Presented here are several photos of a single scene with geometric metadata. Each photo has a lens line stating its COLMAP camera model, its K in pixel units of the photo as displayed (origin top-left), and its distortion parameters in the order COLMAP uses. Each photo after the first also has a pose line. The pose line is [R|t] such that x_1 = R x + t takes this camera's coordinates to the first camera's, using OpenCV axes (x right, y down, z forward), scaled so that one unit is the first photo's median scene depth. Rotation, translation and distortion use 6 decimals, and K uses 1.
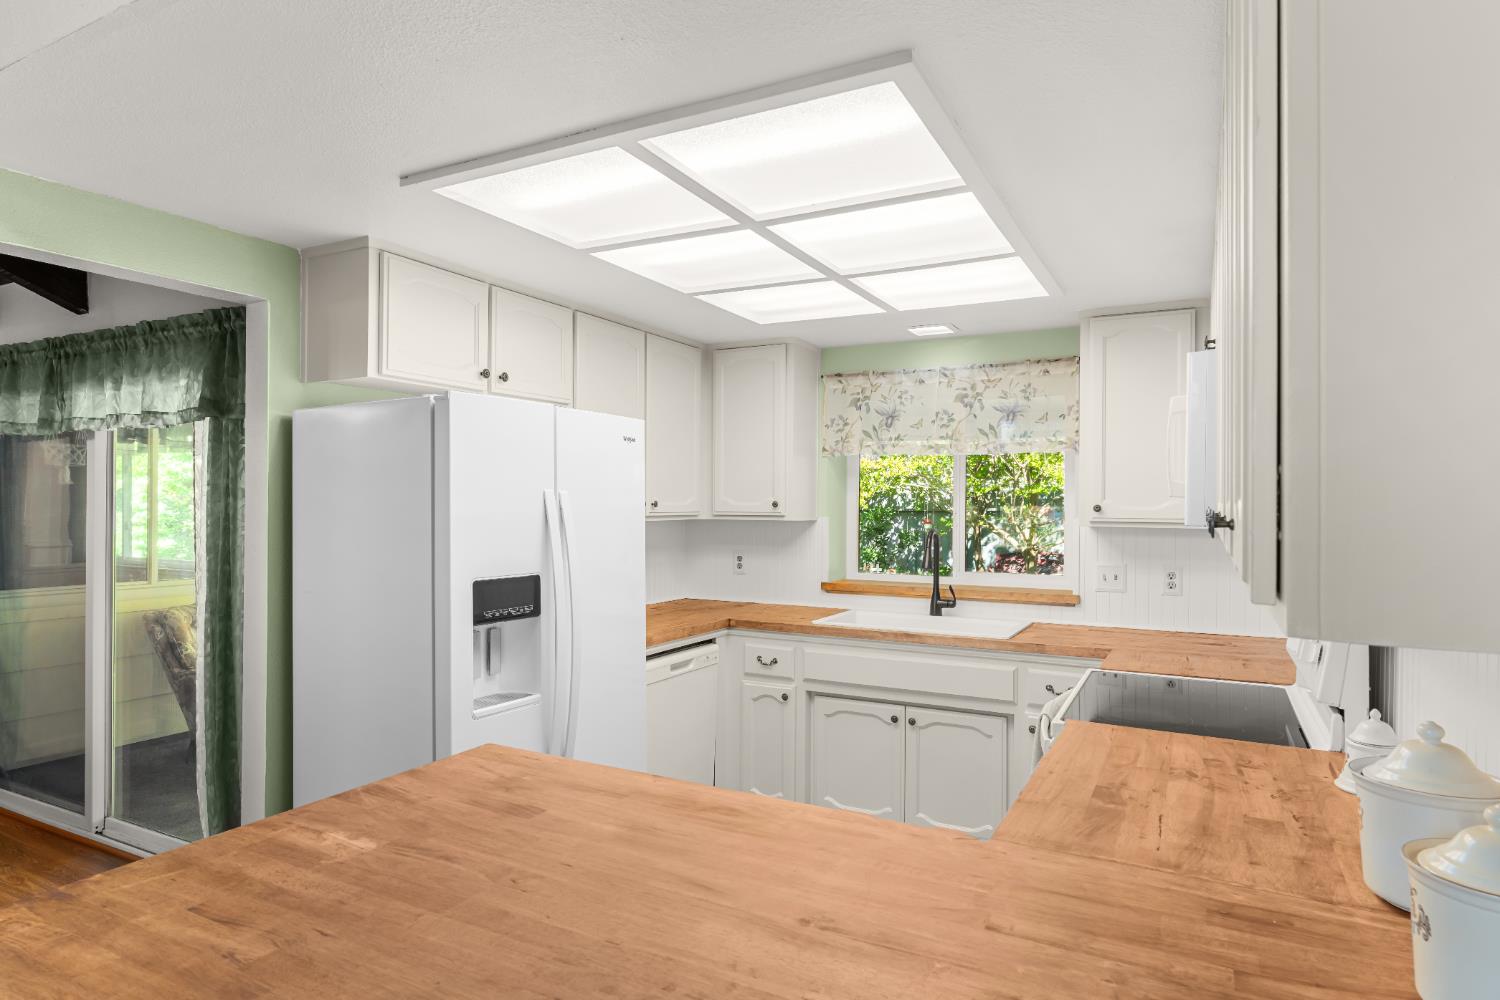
lens RADIAL K [[865.6, 0, 751.6], [0, 865.6, 504.4], [0, 0, 1]] dist [-0.006319, 0.003256]
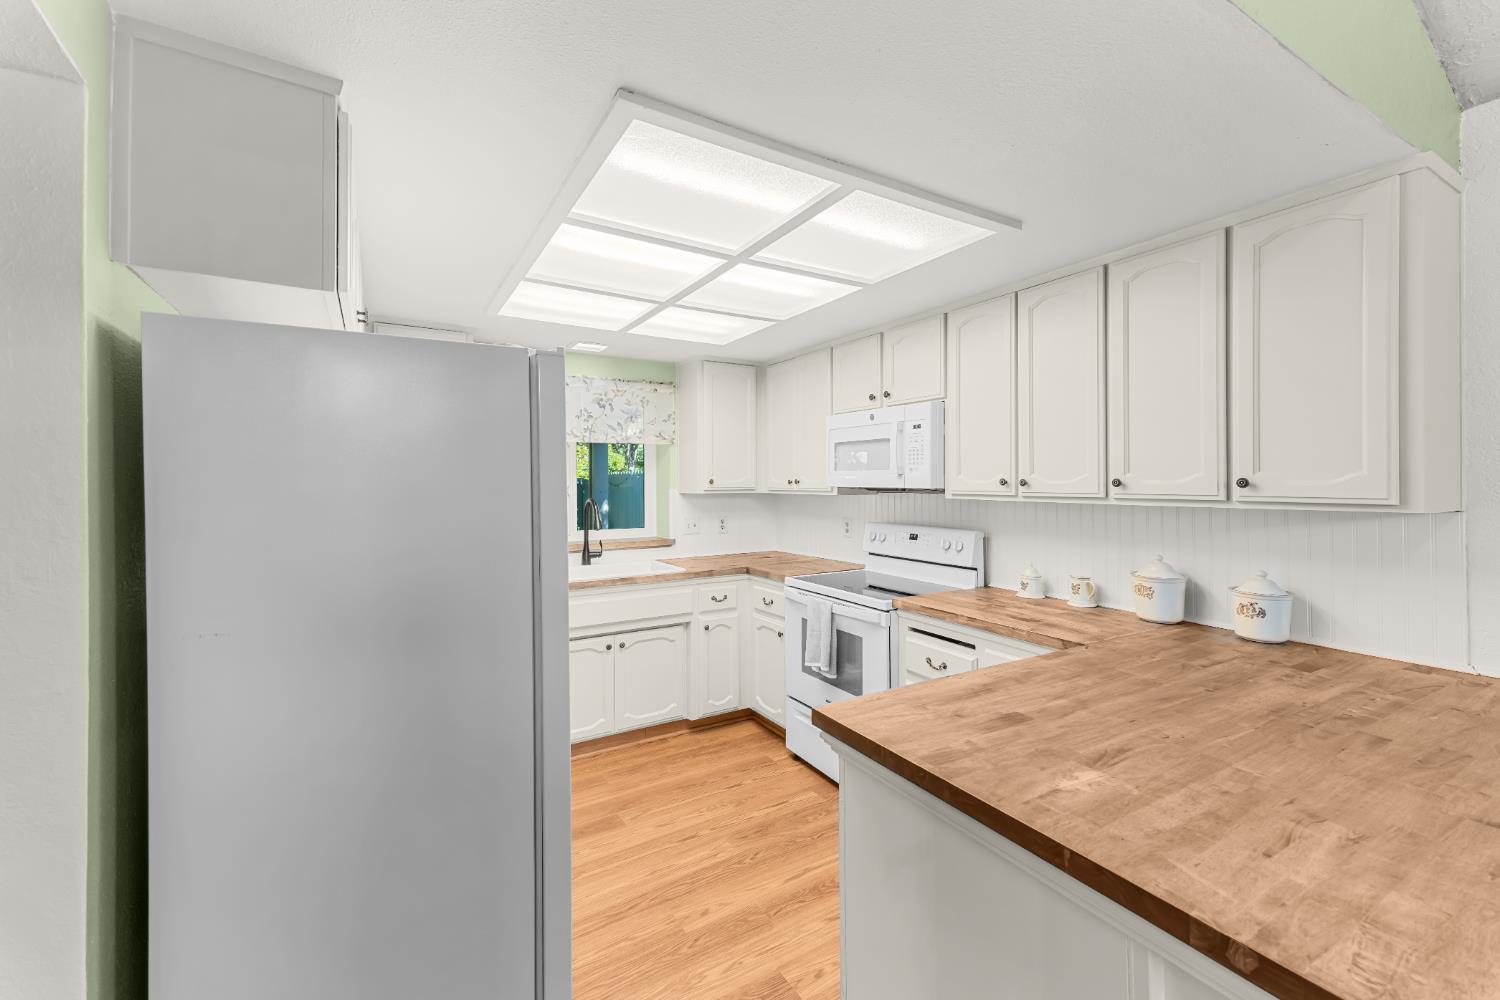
lens RADIAL K [[603.6, 0, 756.5], [0, 603.6, 475.2], [0, 0, 1]] dist [0.029631, -0.002212]
pose [[0.514195, 0.002071, 0.857671, -1.148412], [0.006143, 0.999963, -0.006097, -0.000100], [-0.857652, 0.008404, 0.514163, 0.804048]]
